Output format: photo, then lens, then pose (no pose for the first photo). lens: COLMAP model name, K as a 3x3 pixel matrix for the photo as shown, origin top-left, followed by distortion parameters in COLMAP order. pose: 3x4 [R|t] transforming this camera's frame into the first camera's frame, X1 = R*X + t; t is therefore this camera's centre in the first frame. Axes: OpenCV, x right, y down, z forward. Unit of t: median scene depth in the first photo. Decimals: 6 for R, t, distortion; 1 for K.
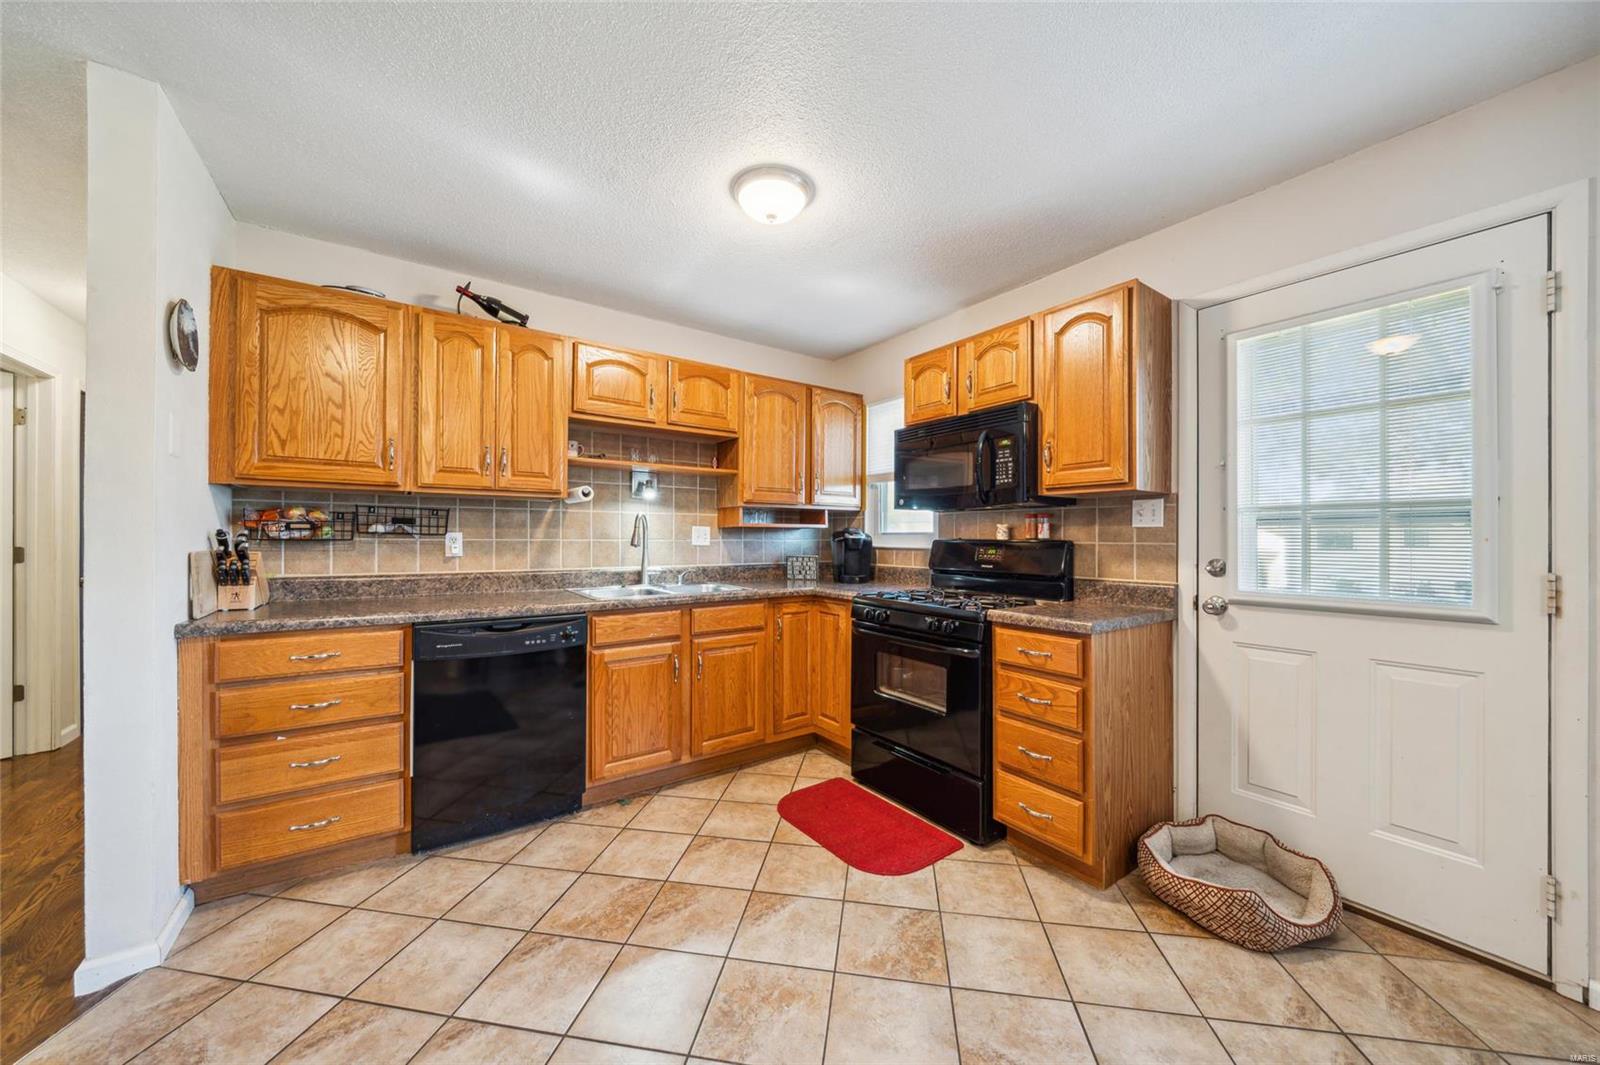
lens RADIAL K [[565.1, 0, 800.0], [0, 565.1, 532.5], [0, 0, 1]] dist [-0.003010, -0.000102]
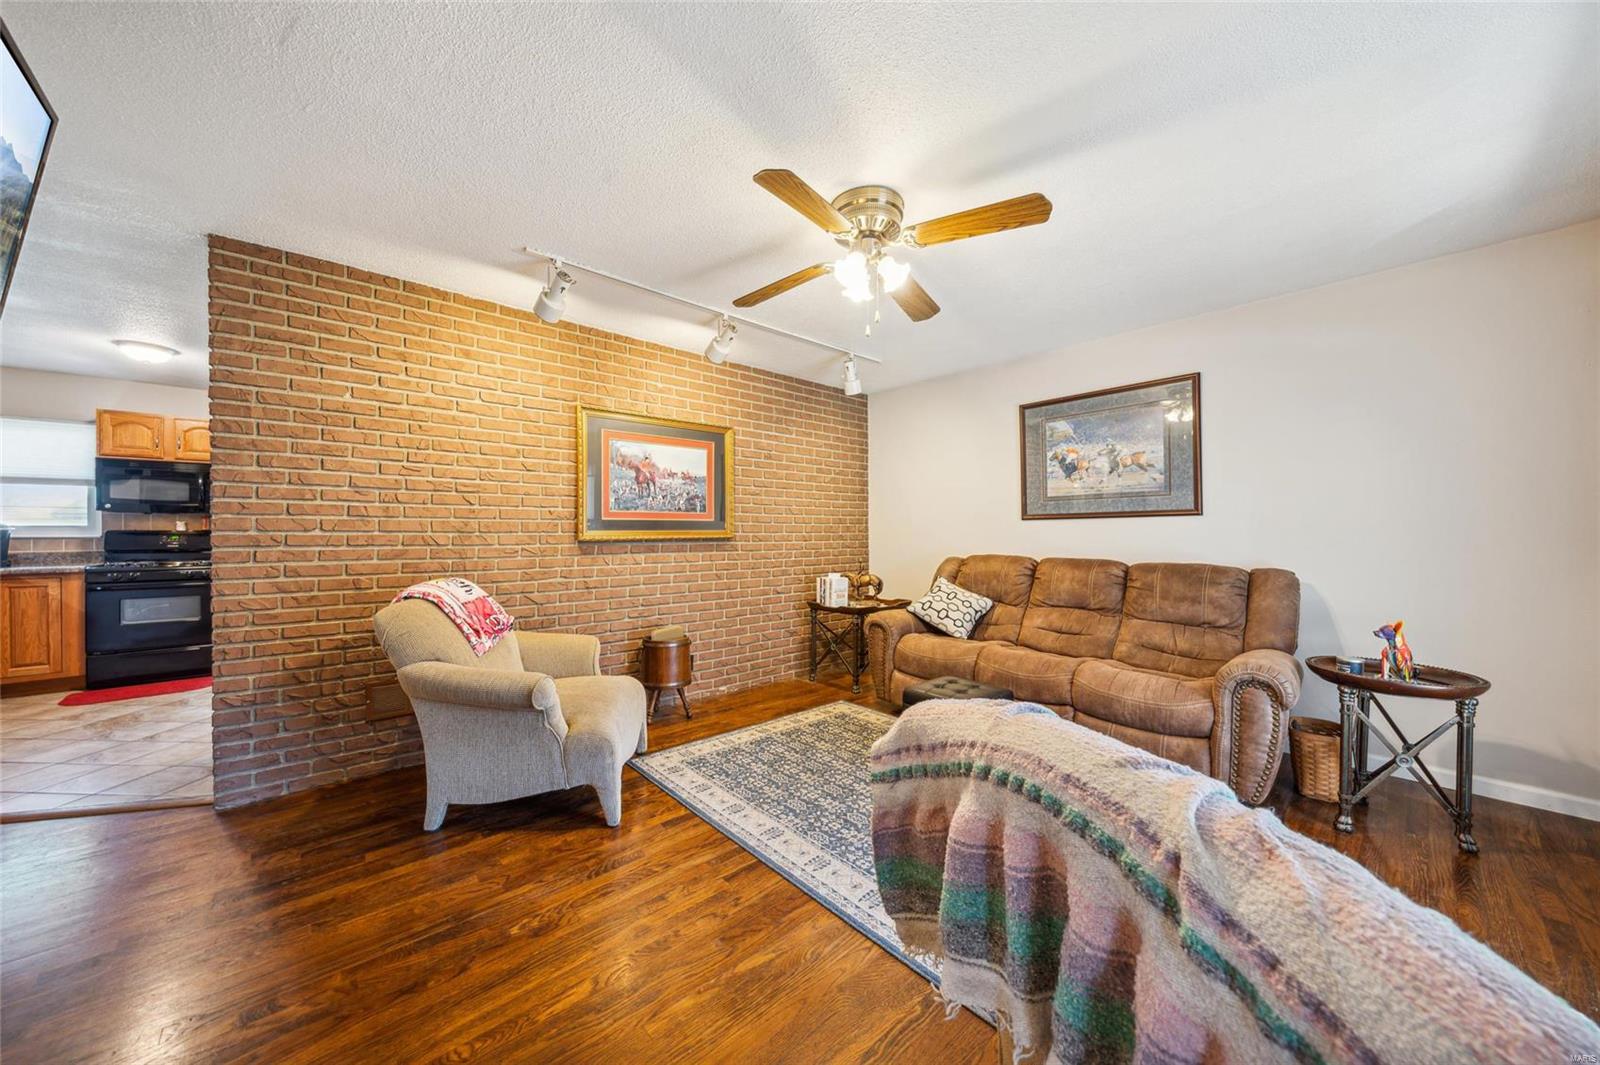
lens RADIAL K [[565.1, 0, 800.0], [0, 565.1, 532.5], [0, 0, 1]] dist [-0.003010, -0.000102]
pose [[-0.110506, -0.007696, 0.993846, -1.624103], [-0.008506, 0.999941, 0.006797, -0.009938], [-0.993839, -0.007702, -0.110565, -0.728836]]
